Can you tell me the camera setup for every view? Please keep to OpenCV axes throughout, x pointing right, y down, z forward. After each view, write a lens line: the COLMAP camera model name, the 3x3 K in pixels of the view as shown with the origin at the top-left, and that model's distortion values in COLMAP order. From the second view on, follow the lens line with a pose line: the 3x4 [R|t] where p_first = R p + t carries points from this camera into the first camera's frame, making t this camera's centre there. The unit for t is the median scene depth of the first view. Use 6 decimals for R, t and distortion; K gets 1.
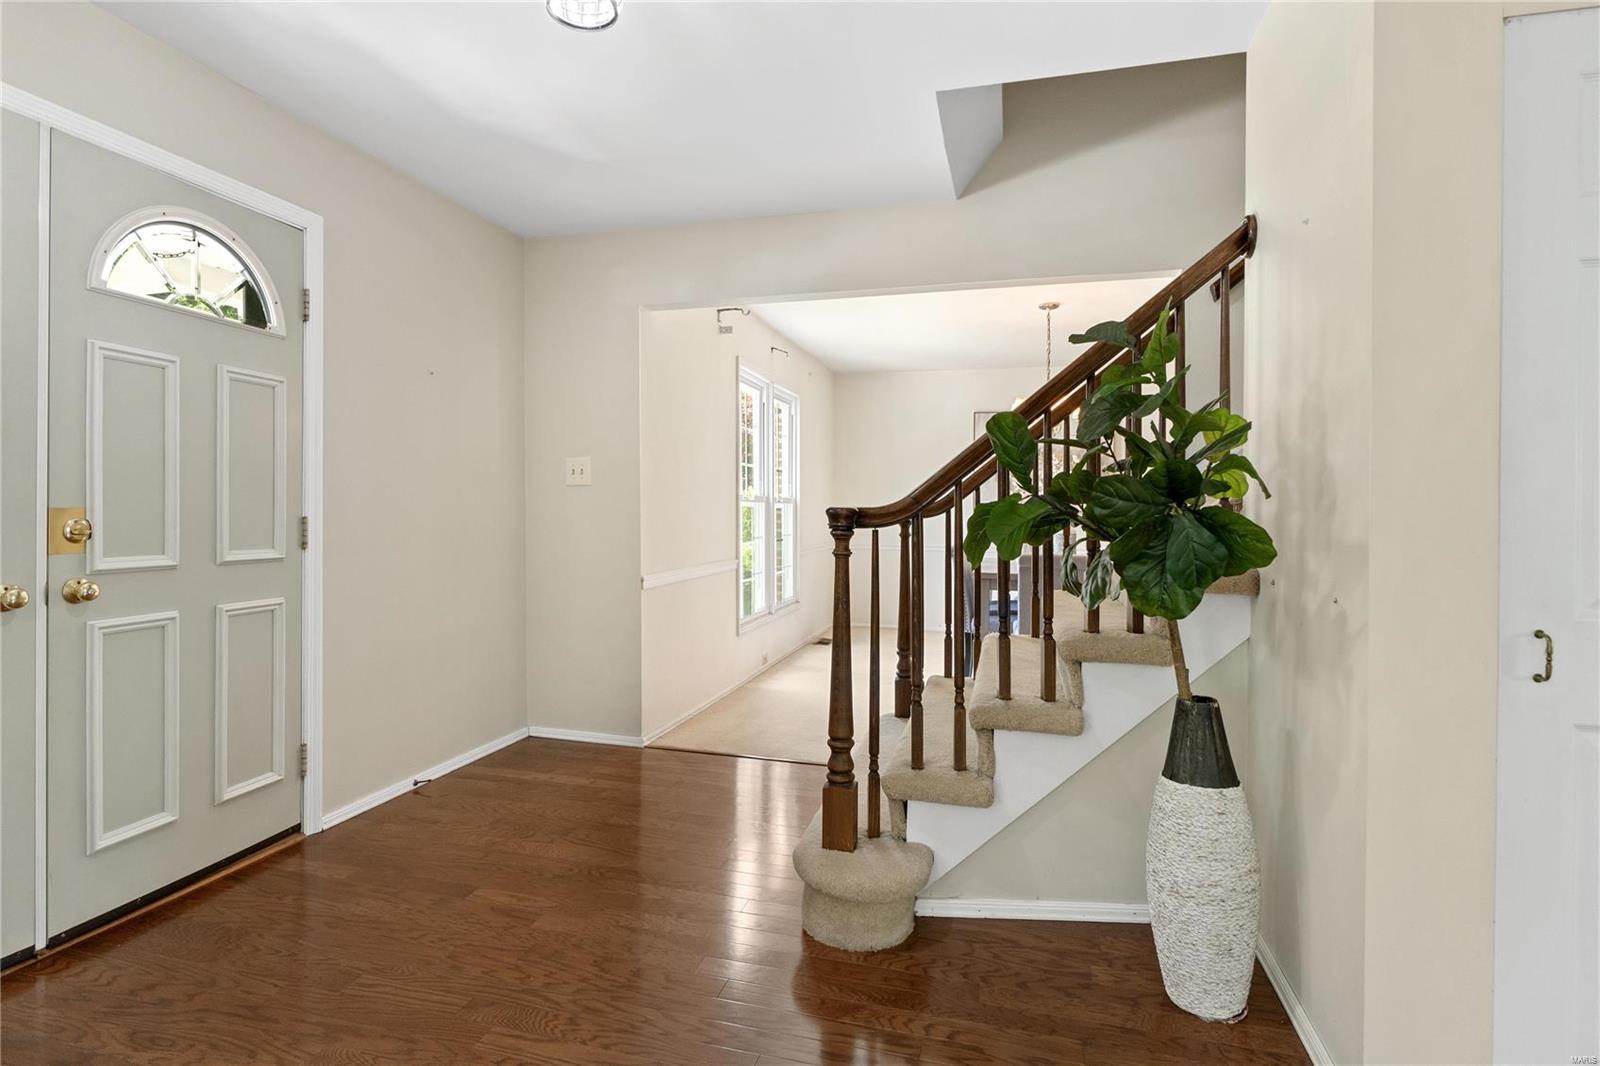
lens RADIAL K [[847.3, 0, 796.1], [0, 847.3, 523.6], [0, 0, 1]] dist [-0.000423, -0.000029]
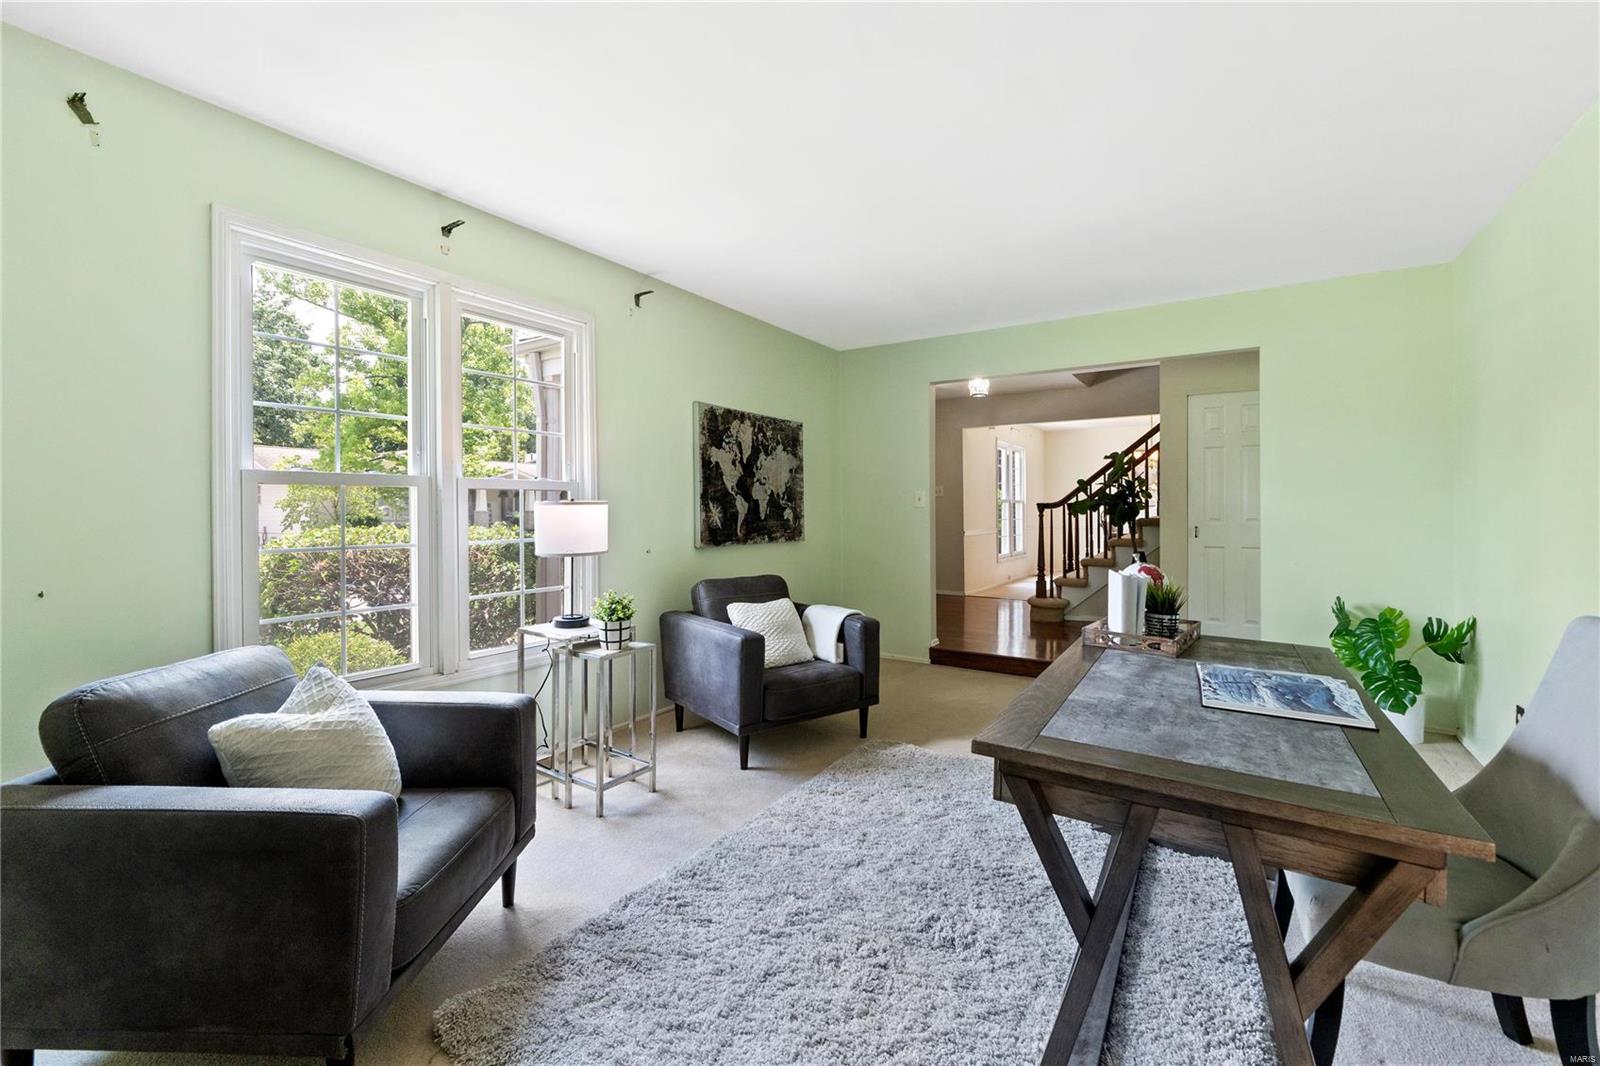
lens RADIAL K [[686.1, 0, 801.6], [0, 686.1, 516.2], [0, 0, 1]] dist [-0.003756, -0.000187]
pose [[0.953151, -0.004371, -0.302464, -0.037326], [0.004237, 0.999990, -0.001101, 0.036685], [0.302466, -0.000232, 0.953160, -2.172121]]
